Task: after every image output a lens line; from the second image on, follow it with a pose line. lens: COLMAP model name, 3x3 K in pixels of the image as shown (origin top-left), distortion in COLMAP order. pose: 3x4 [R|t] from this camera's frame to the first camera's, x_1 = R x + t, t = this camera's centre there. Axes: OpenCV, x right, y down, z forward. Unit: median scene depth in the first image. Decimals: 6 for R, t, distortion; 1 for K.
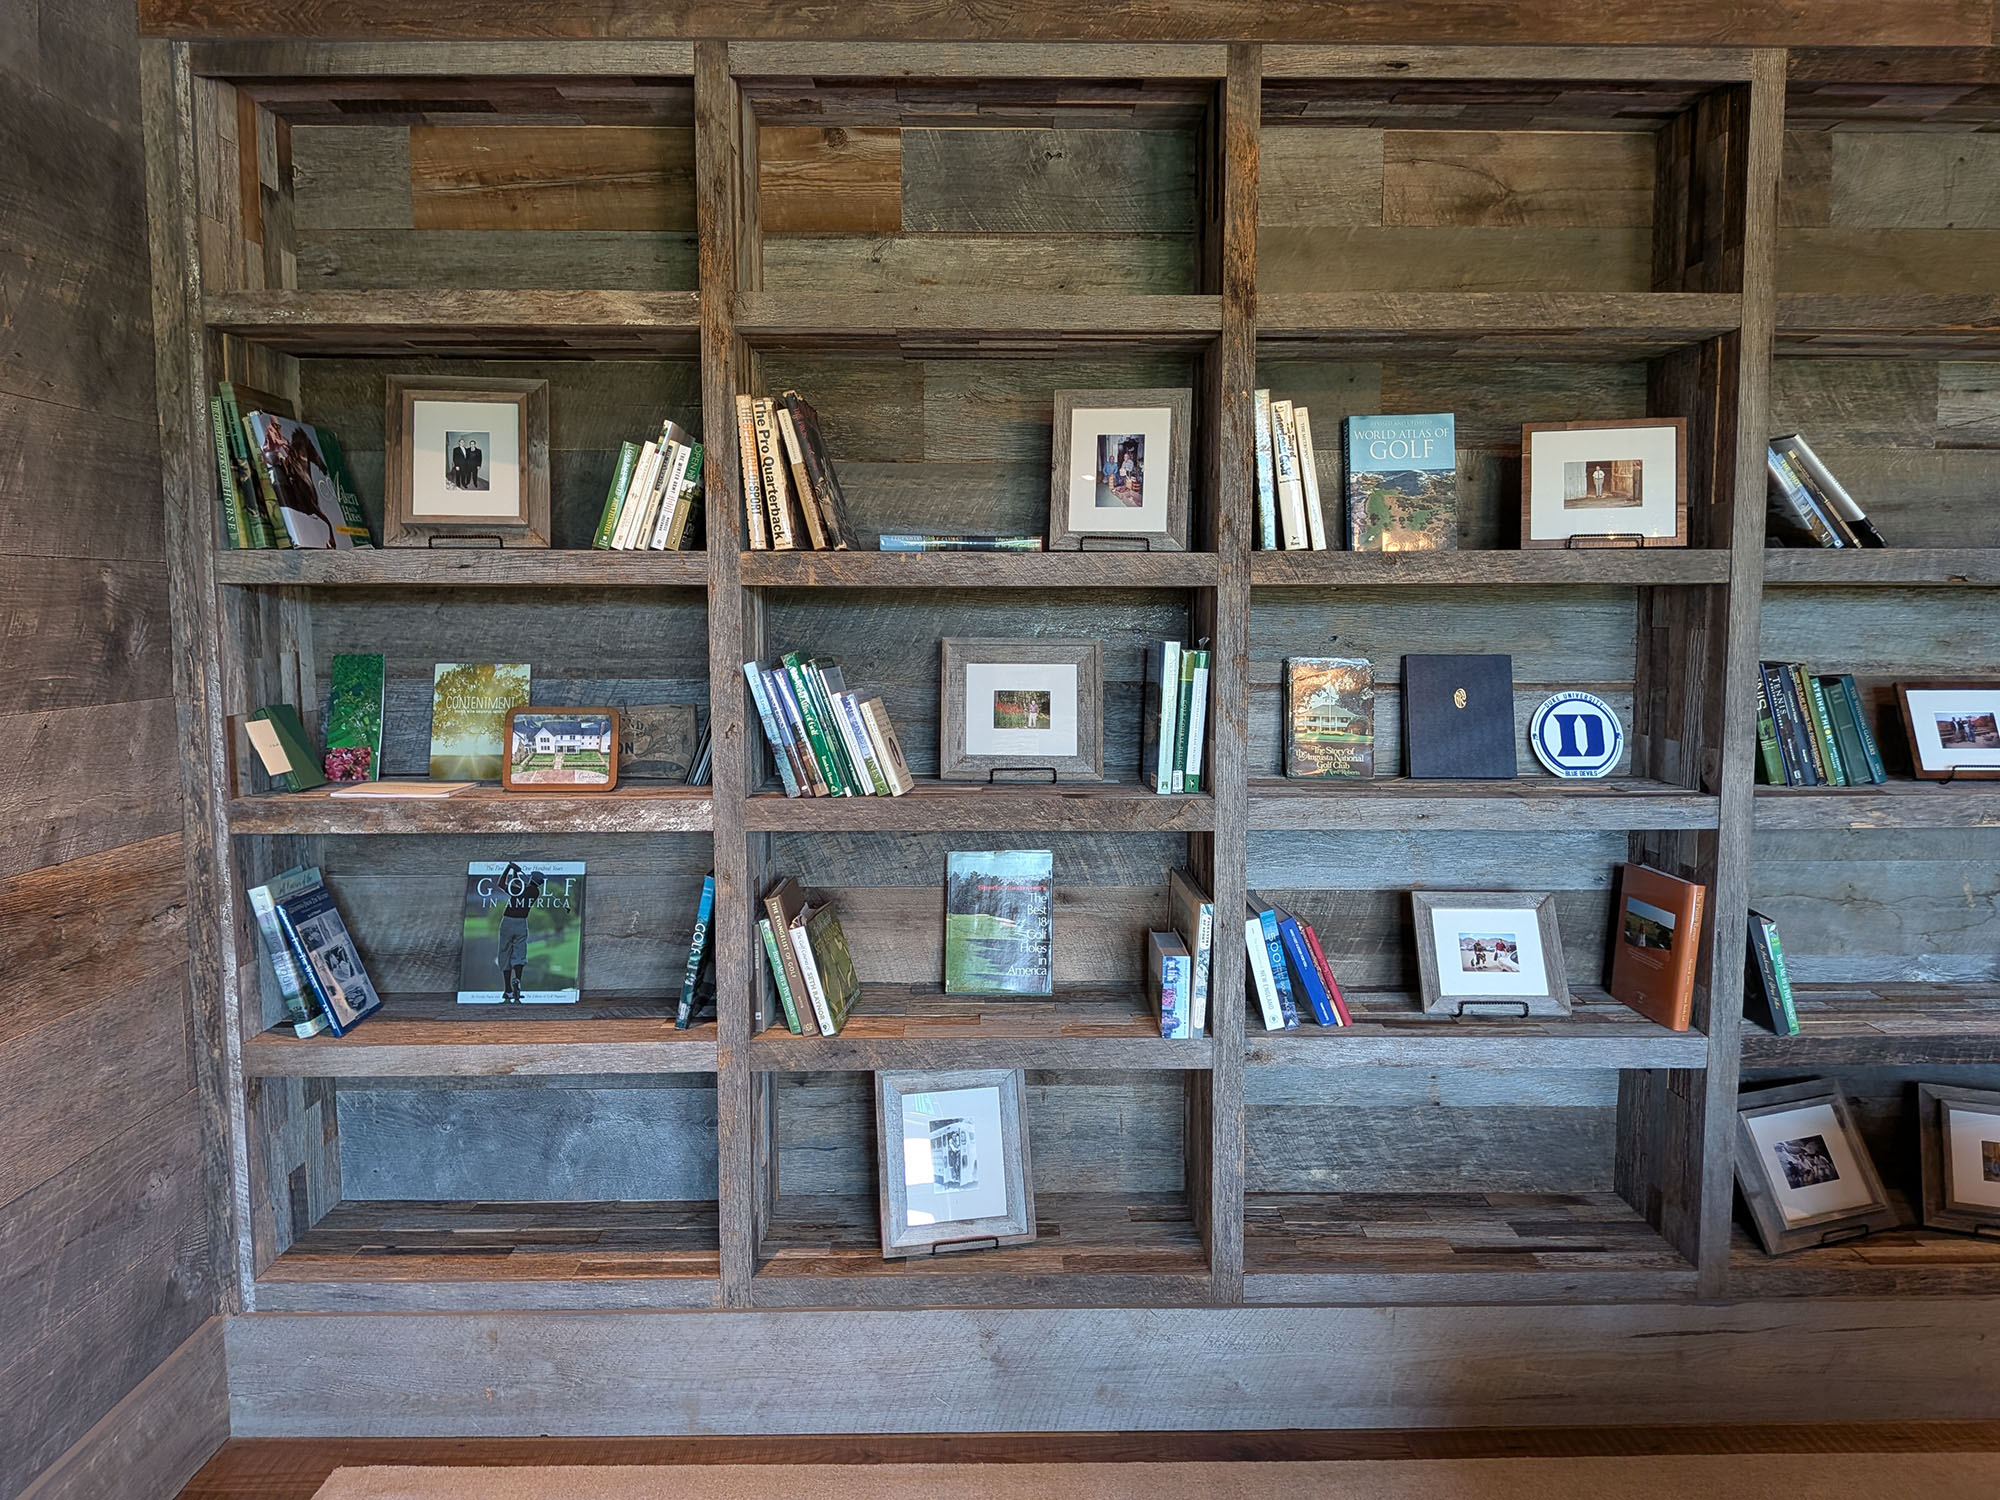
lens RADIAL K [[1452.0, 0, 1010.9], [0, 1452.0, 753.4], [0, 0, 1]] dist [0.092877, -0.161785]
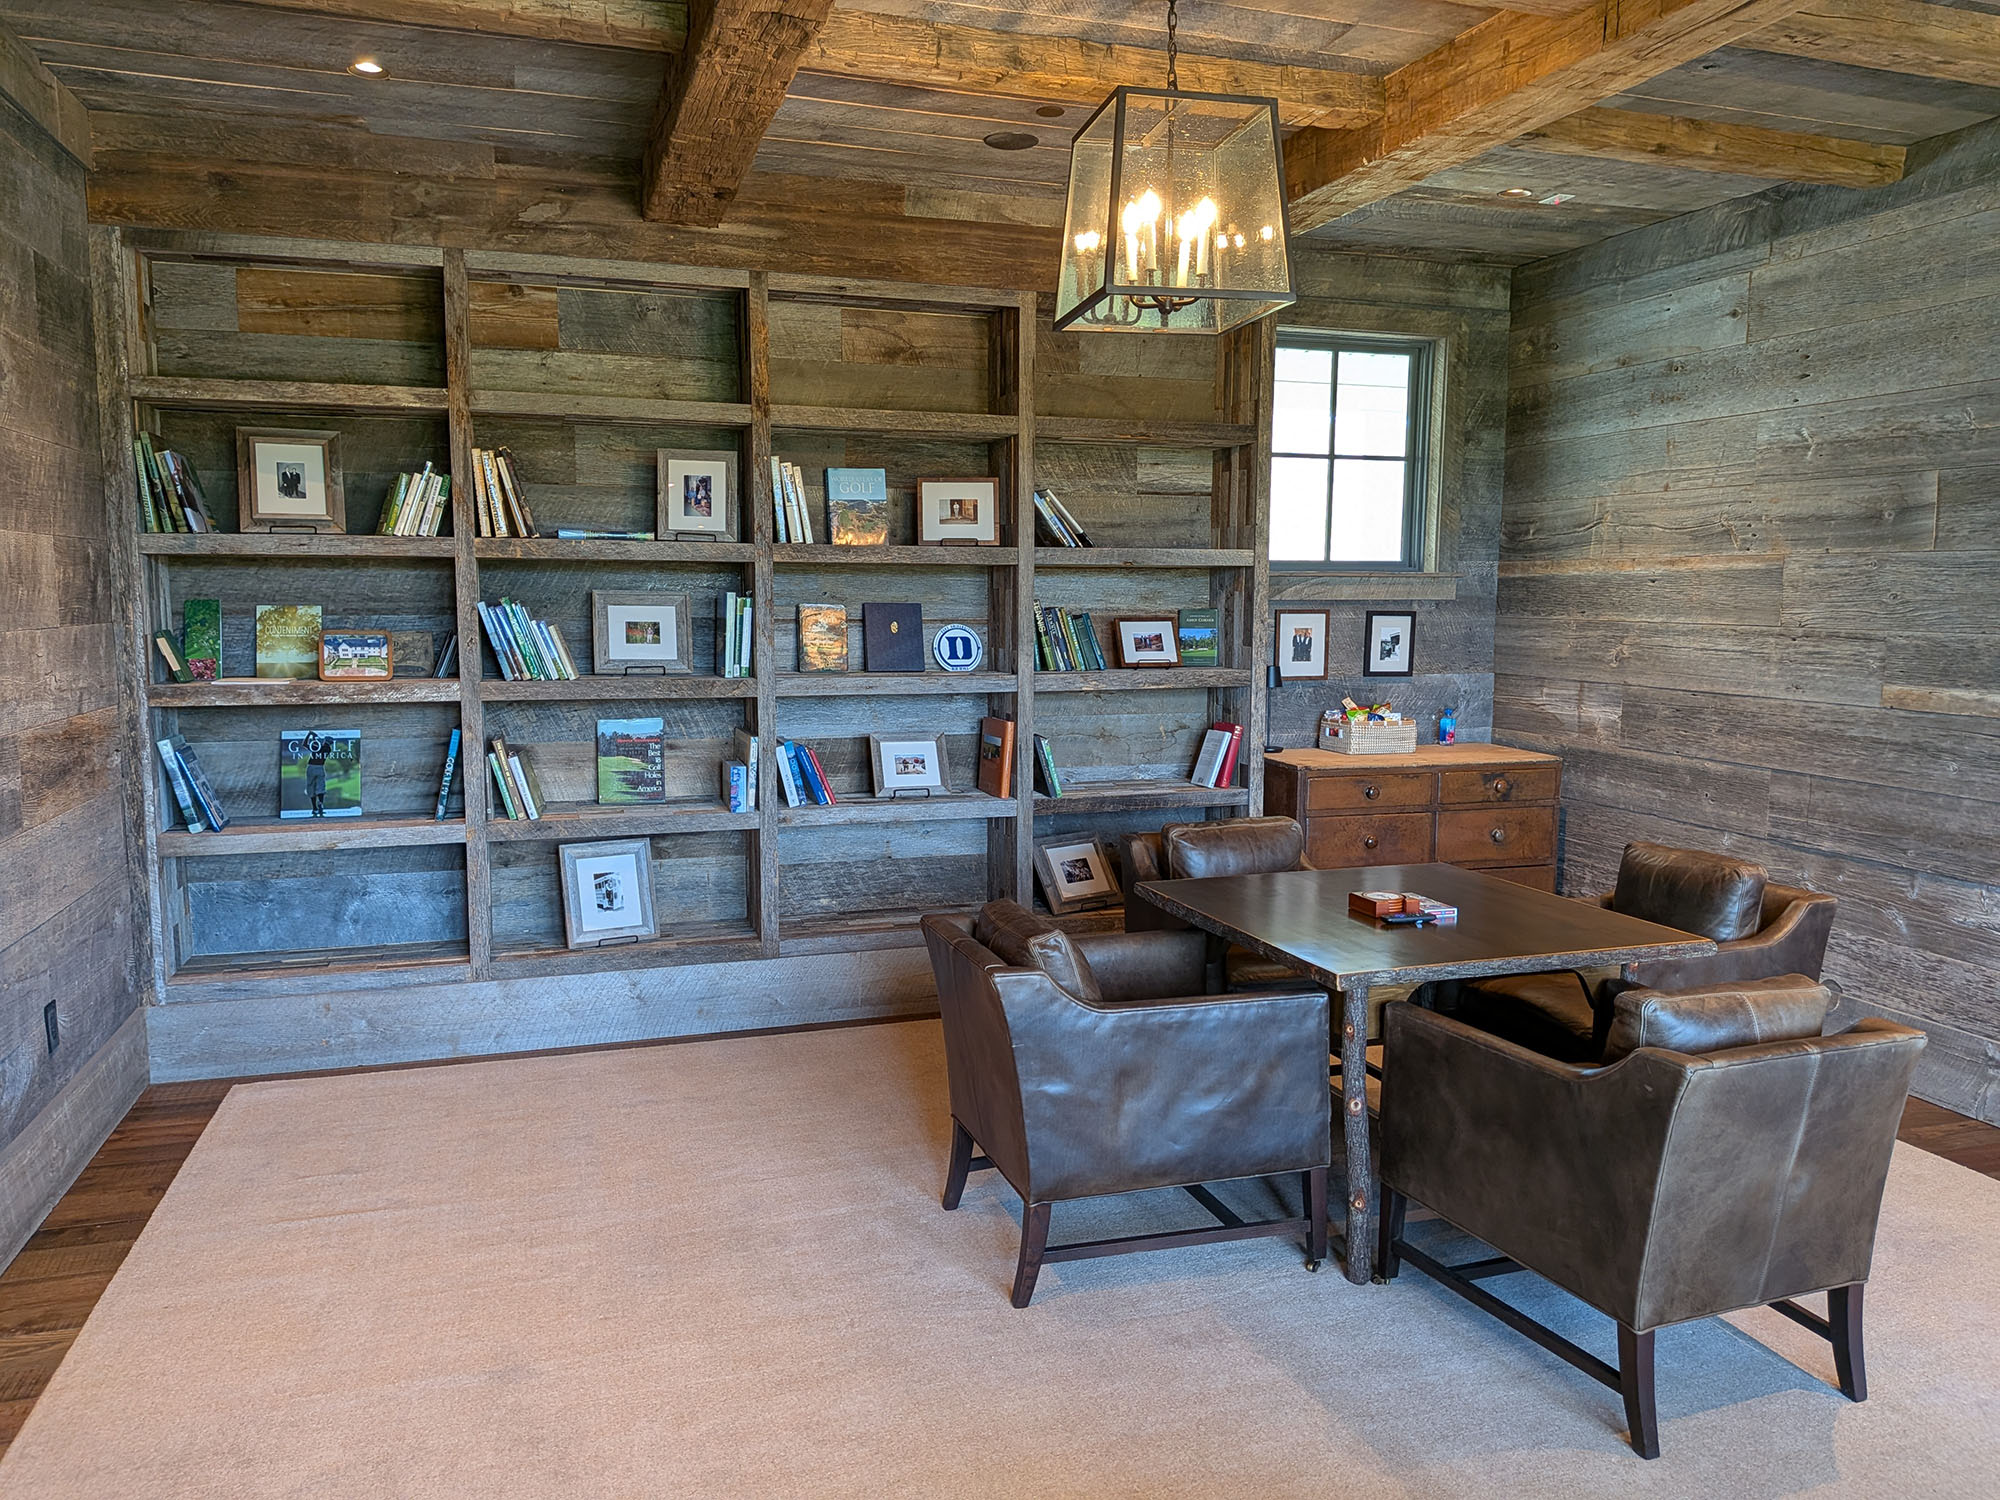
lens RADIAL K [[1394.4, 0, 1000.0], [0, 1394.4, 750.0], [0, 0, 1]] dist [0.096895, -0.174619]
pose [[0.957357, -0.027914, 0.287556, -0.072506], [0.023535, 0.999549, 0.018676, 0.091500], [-0.287947, -0.011112, 0.957582, -0.742470]]
